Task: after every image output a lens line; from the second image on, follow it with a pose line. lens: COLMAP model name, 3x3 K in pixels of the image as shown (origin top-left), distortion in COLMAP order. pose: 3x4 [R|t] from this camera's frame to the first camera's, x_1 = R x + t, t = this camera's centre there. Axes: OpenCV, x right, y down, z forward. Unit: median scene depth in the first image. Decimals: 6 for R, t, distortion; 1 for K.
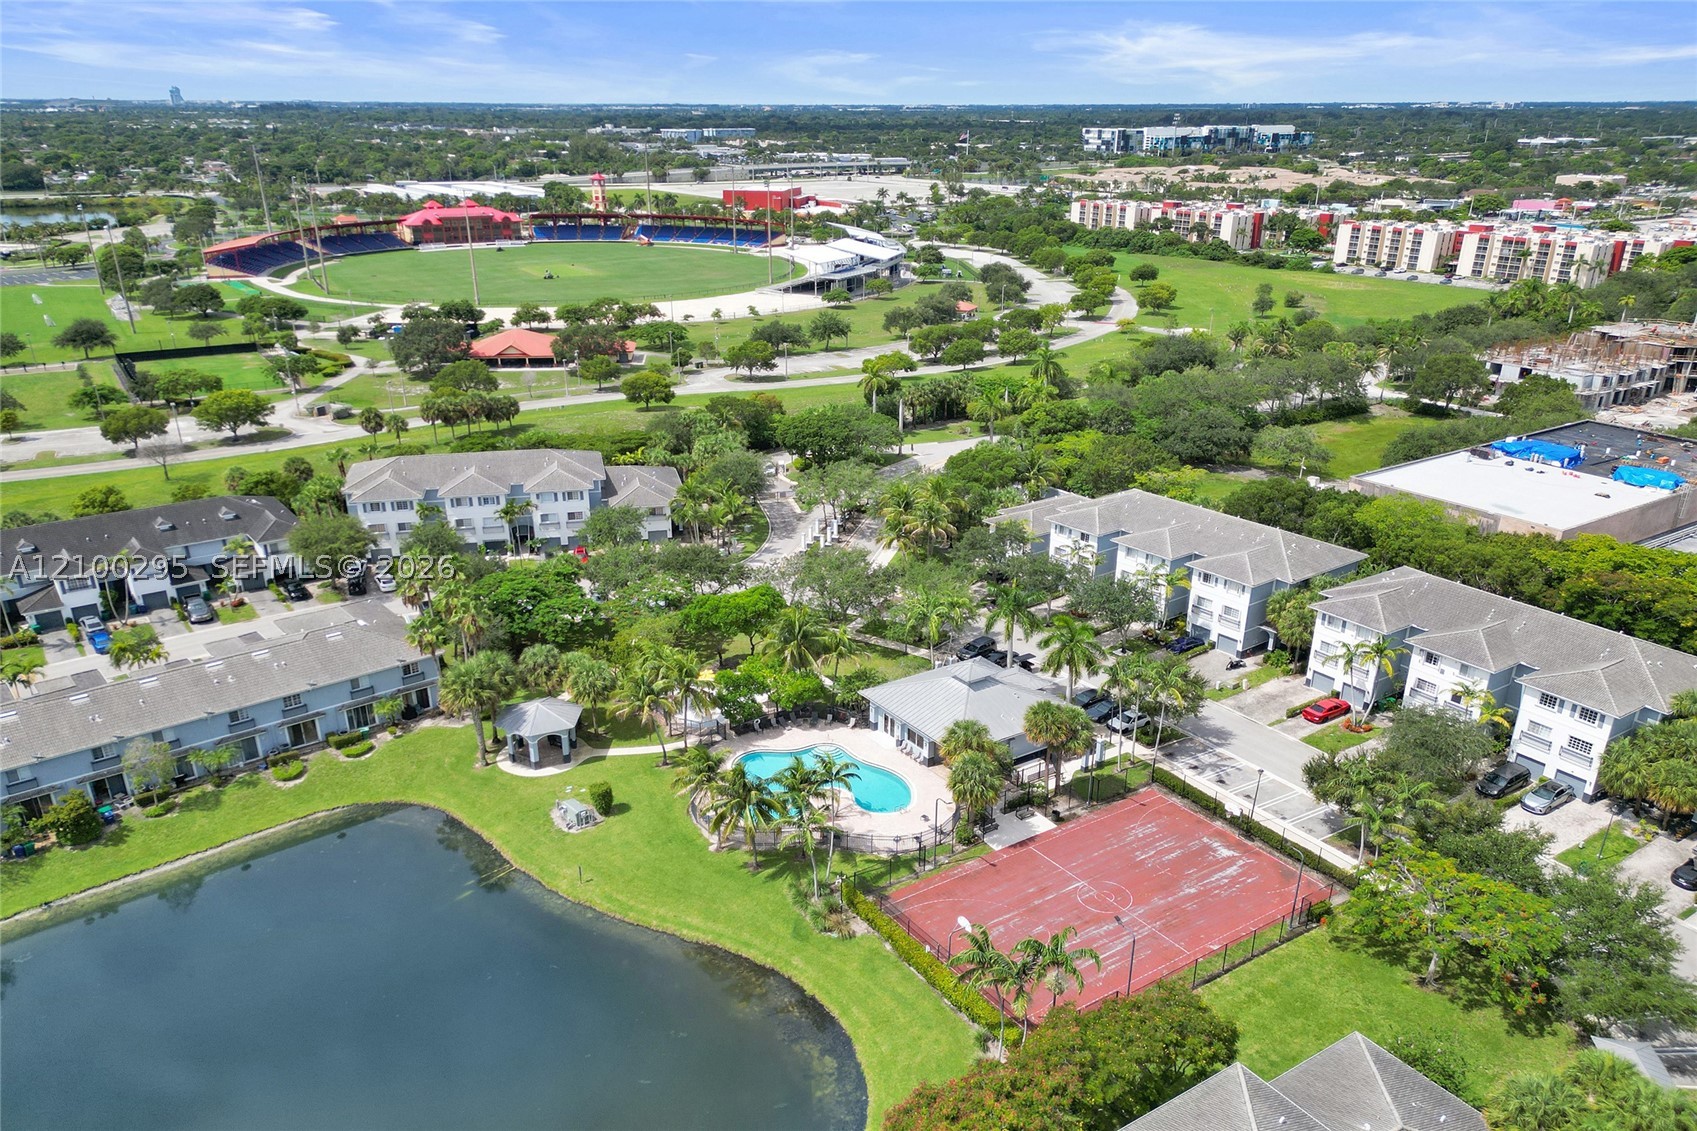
lens RADIAL K [[1238.2, 0, 847.3], [0, 1238.2, 572.0], [0, 0, 1]] dist [0.061092, -0.058257]
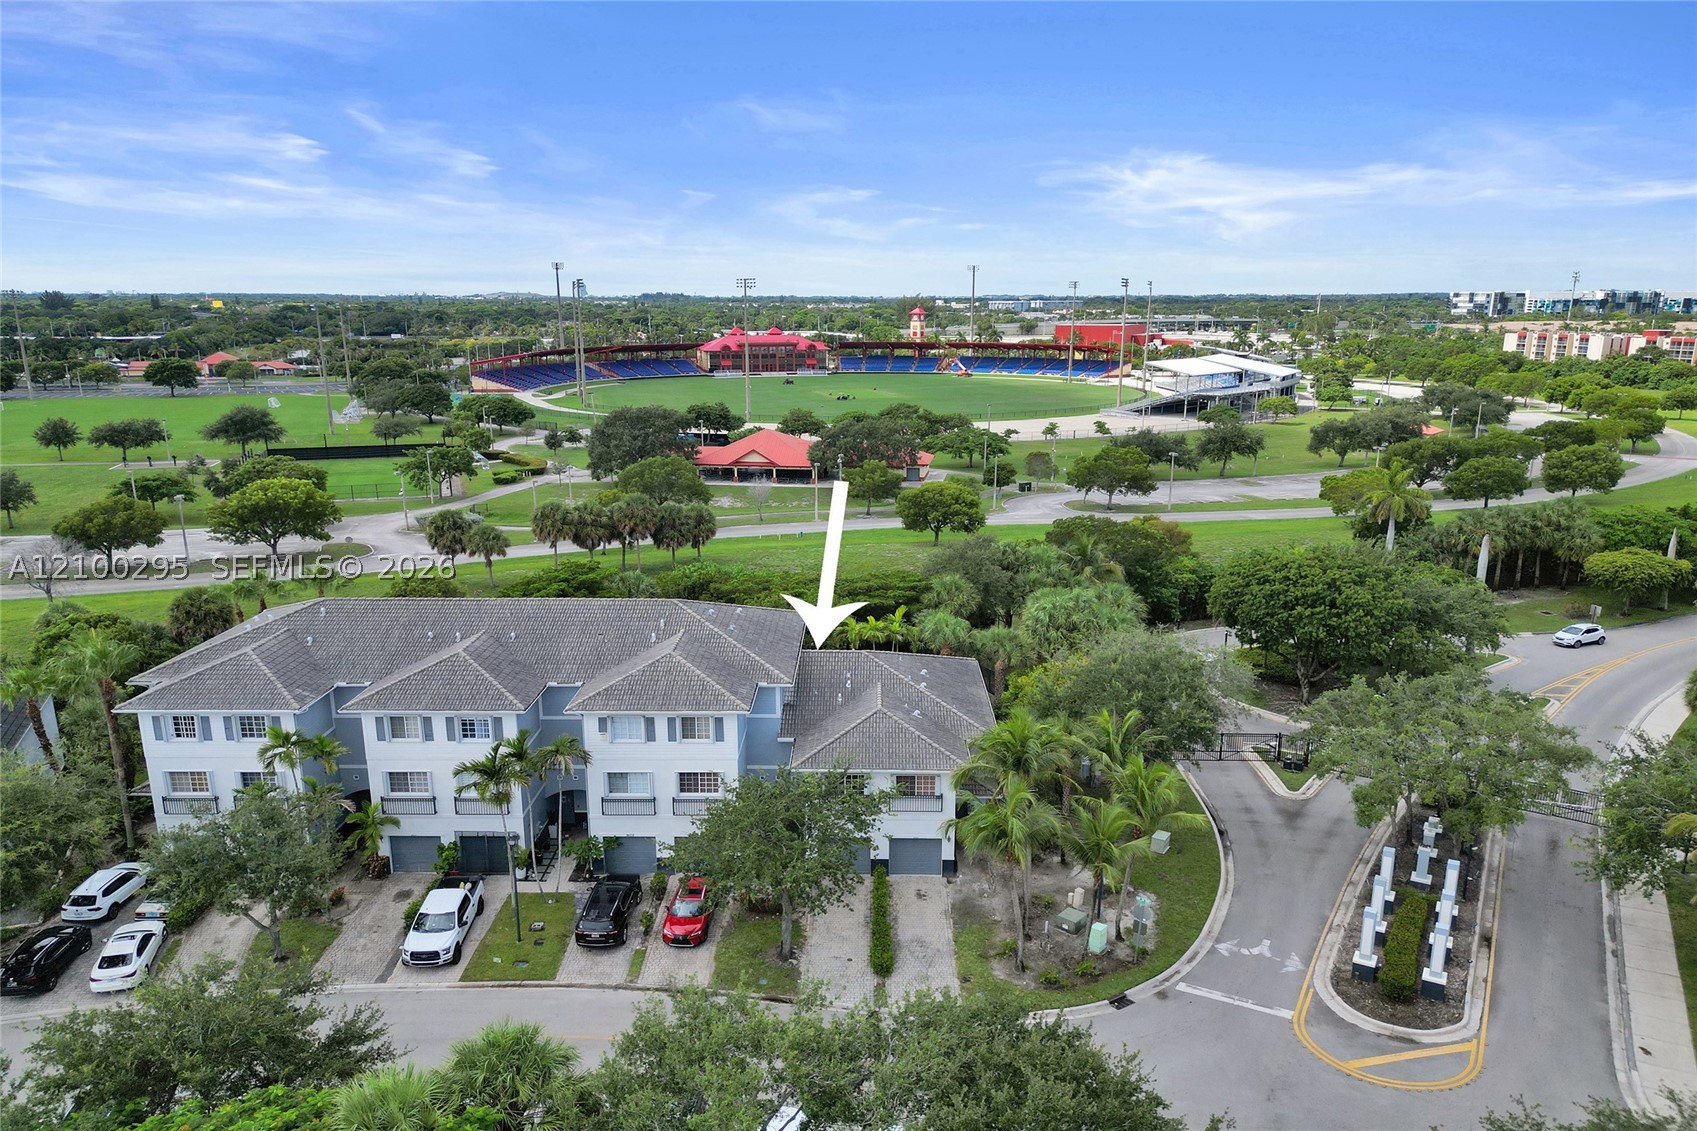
lens RADIAL K [[1238.2, 0, 861.8], [0, 1238.2, 573.8], [0, 0, 1]] dist [0.061092, -0.058257]
pose [[0.971427, 0.051978, -0.231576, -0.079004], [-0.081760, 0.989289, -0.120923, -0.057748], [0.222810, 0.136401, 0.965272, 0.568383]]
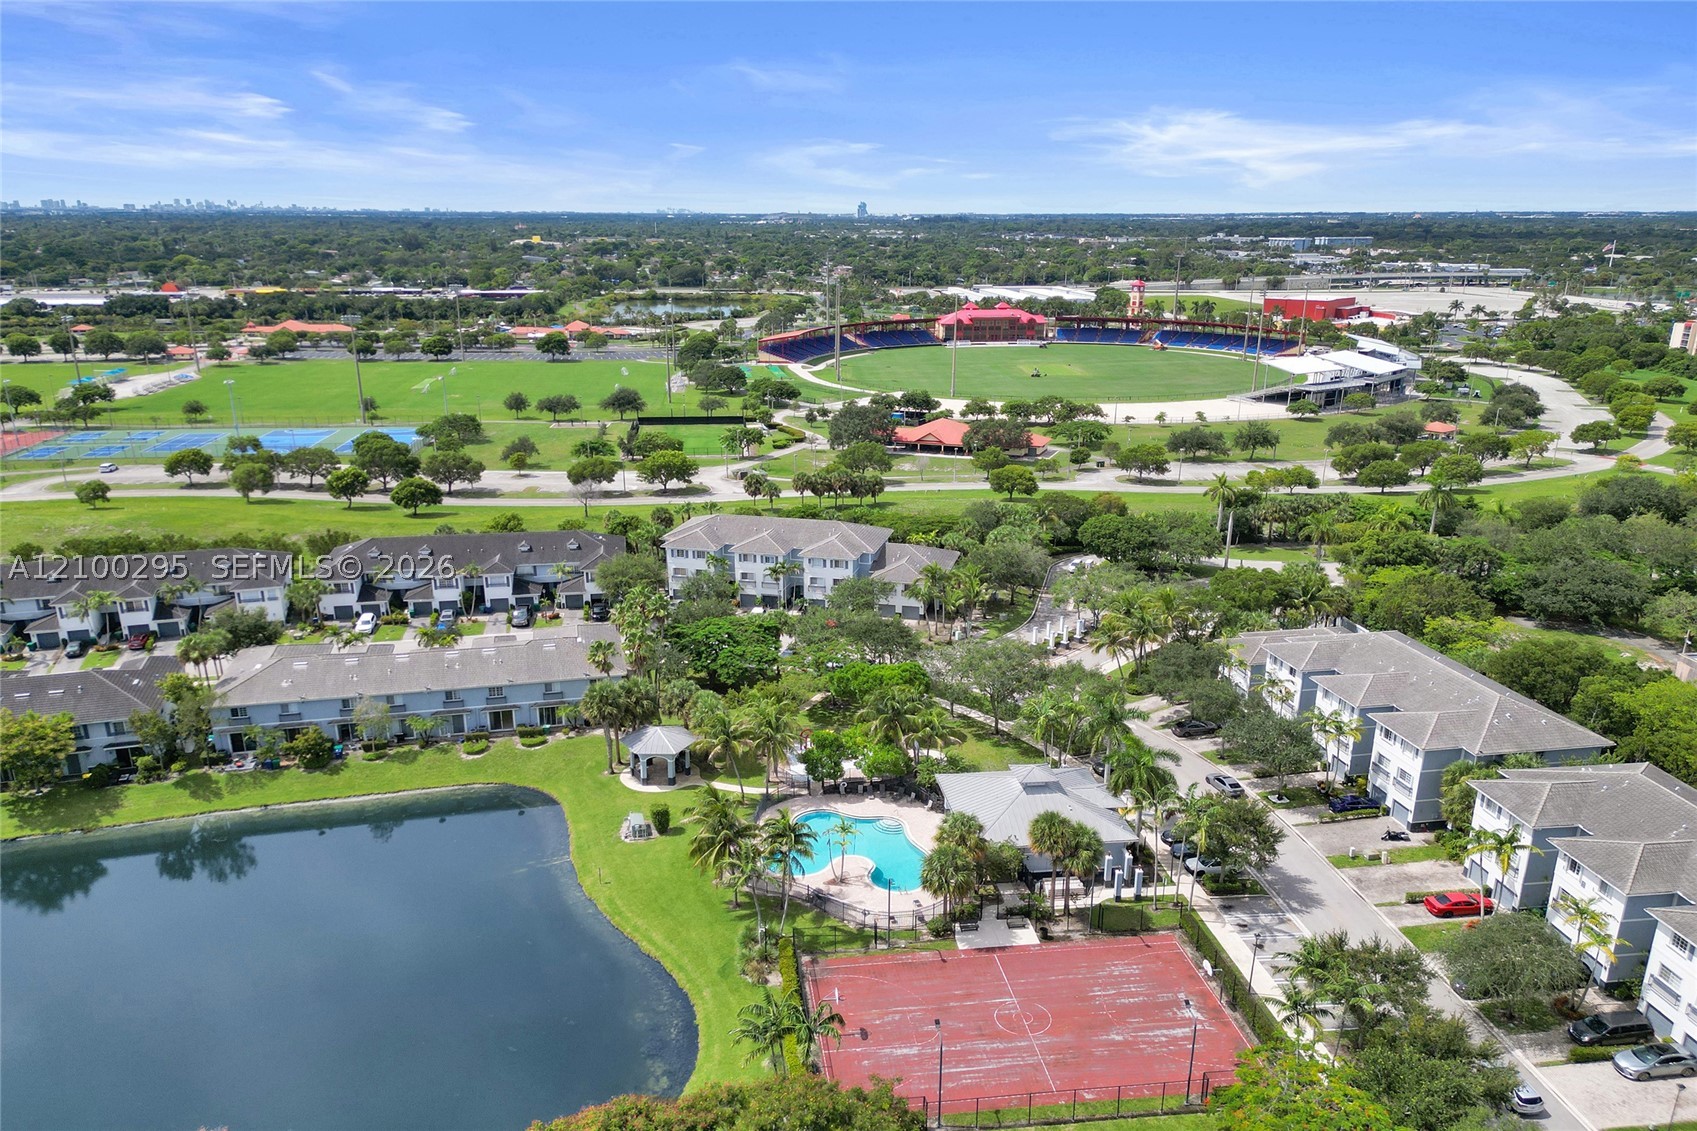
lens RADIAL K [[1238.2, 0, 855.6], [0, 1238.2, 568.9], [0, 0, 1]] dist [0.061092, -0.058257]
pose [[0.897004, 0.120643, -0.425239, 0.221772], [-0.154814, 0.986844, -0.046593, -0.007647], [0.414024, 0.107628, 0.903881, 0.020927]]
